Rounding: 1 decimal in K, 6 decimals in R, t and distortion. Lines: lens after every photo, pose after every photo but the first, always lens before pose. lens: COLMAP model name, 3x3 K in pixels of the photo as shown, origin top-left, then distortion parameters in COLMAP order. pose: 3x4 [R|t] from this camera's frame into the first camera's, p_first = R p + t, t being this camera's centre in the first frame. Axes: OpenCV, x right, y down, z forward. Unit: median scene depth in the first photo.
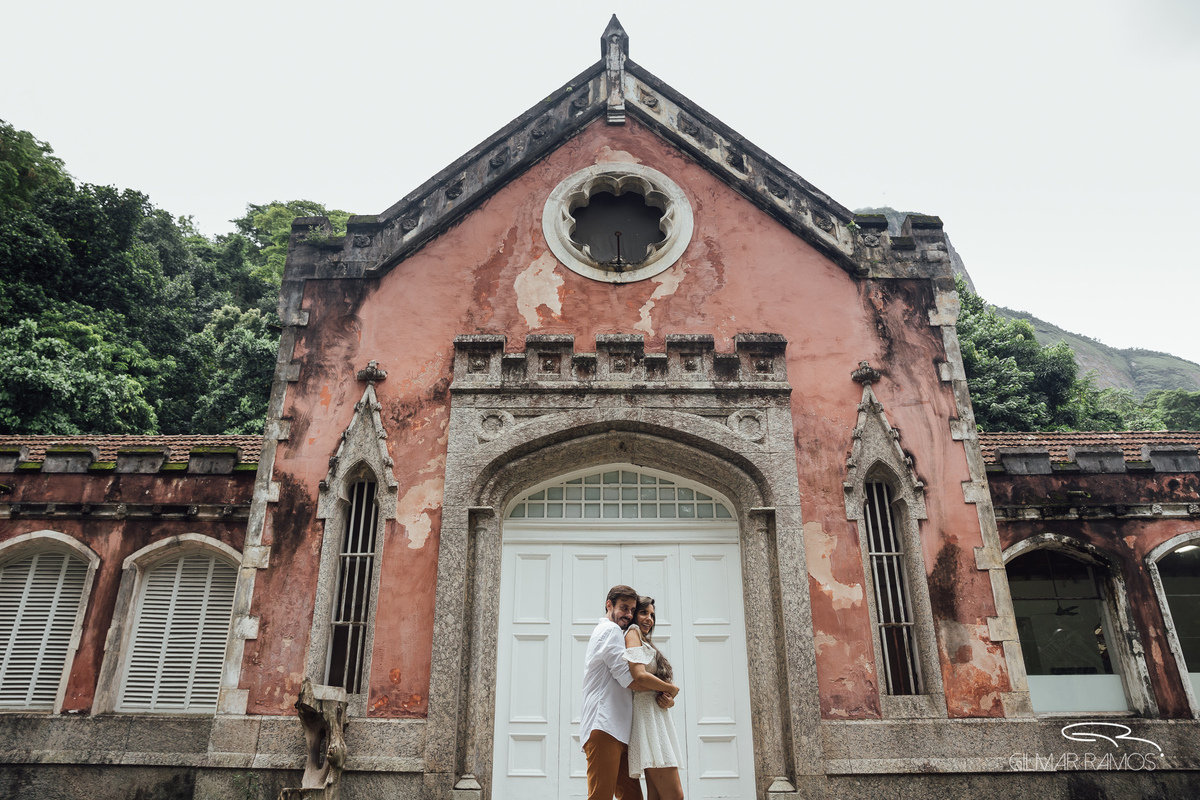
lens RADIAL K [[831.7, 0, 591.7], [0, 831.7, 397.3], [0, 0, 1]] dist [-0.105998, 0.080233]
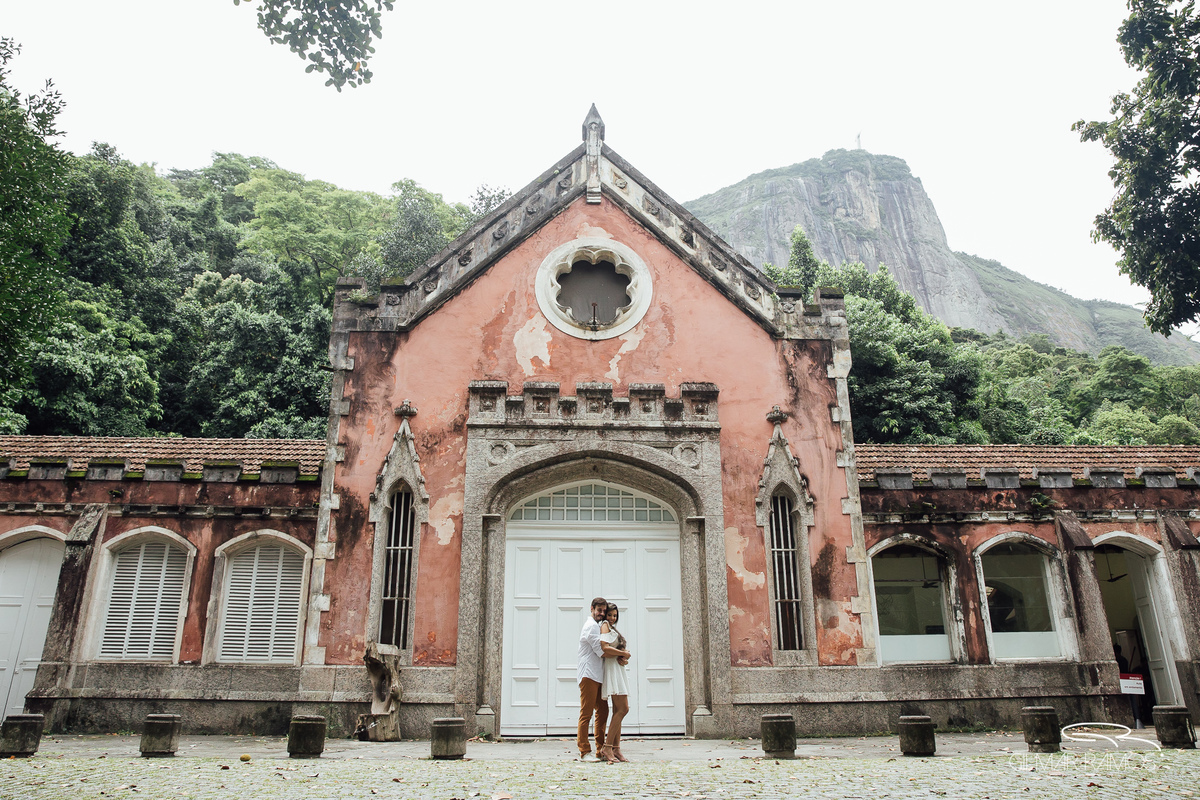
lens RADIAL K [[853.7, 0, 603.6], [0, 853.7, 398.5], [0, 0, 1]] dist [-0.110002, 0.082936]
pose [[0.998240, 0.013800, 0.057672, -0.031252], [-0.017961, 0.997225, 0.072251, -0.157319], [-0.056515, -0.073160, 0.995718, -0.379323]]
